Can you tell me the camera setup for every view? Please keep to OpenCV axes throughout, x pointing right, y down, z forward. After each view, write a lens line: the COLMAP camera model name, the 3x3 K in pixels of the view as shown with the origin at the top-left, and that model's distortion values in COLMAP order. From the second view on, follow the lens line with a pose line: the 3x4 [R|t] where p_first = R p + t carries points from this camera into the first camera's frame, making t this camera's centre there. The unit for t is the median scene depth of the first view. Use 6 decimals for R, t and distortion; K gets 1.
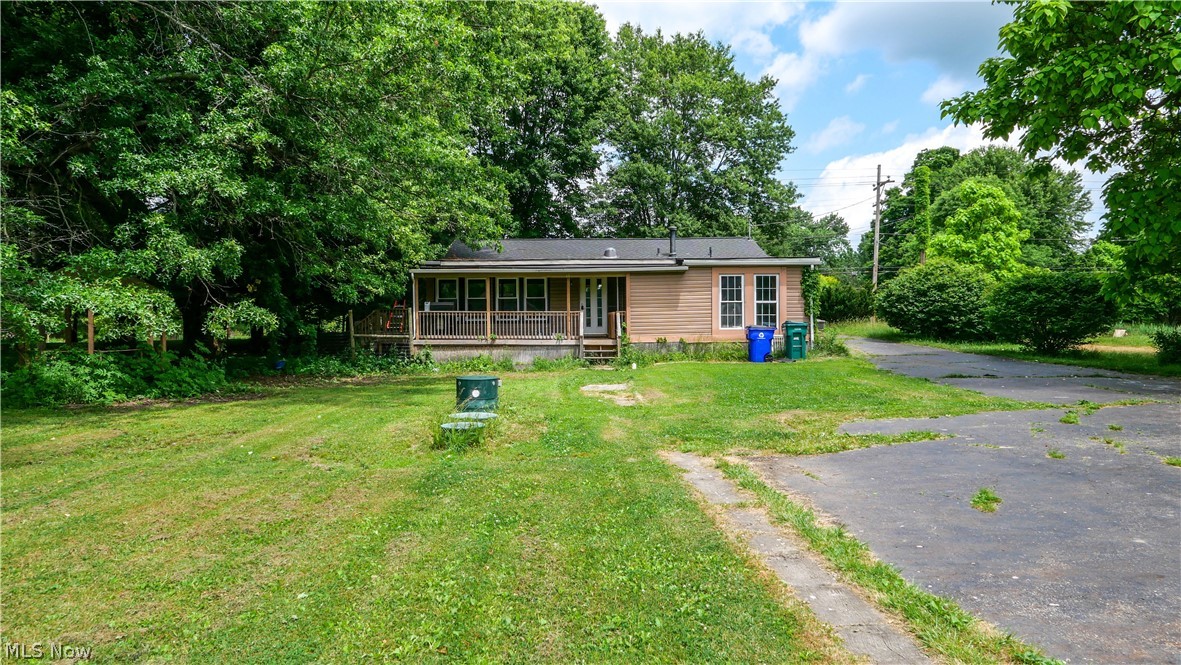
lens RADIAL K [[788.2, 0, 590.5], [0, 788.2, 332.5], [0, 0, 1]] dist [-0.019363, 0.002515]
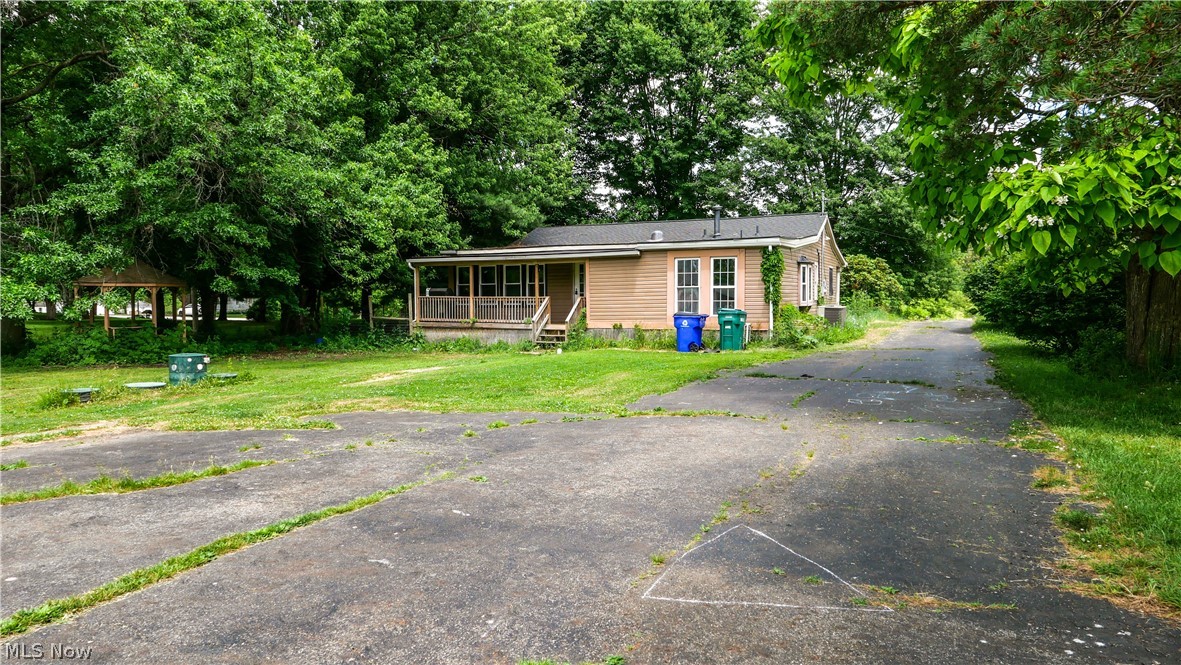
lens RADIAL K [[788.2, 0, 590.5], [0, 788.2, 332.5], [0, 0, 1]] dist [-0.019363, 0.002515]
pose [[0.899891, 0.022155, -0.435552, 0.487359], [-0.010656, 0.999528, 0.028825, -0.010393], [0.435985, -0.021298, 0.899702, 0.095394]]
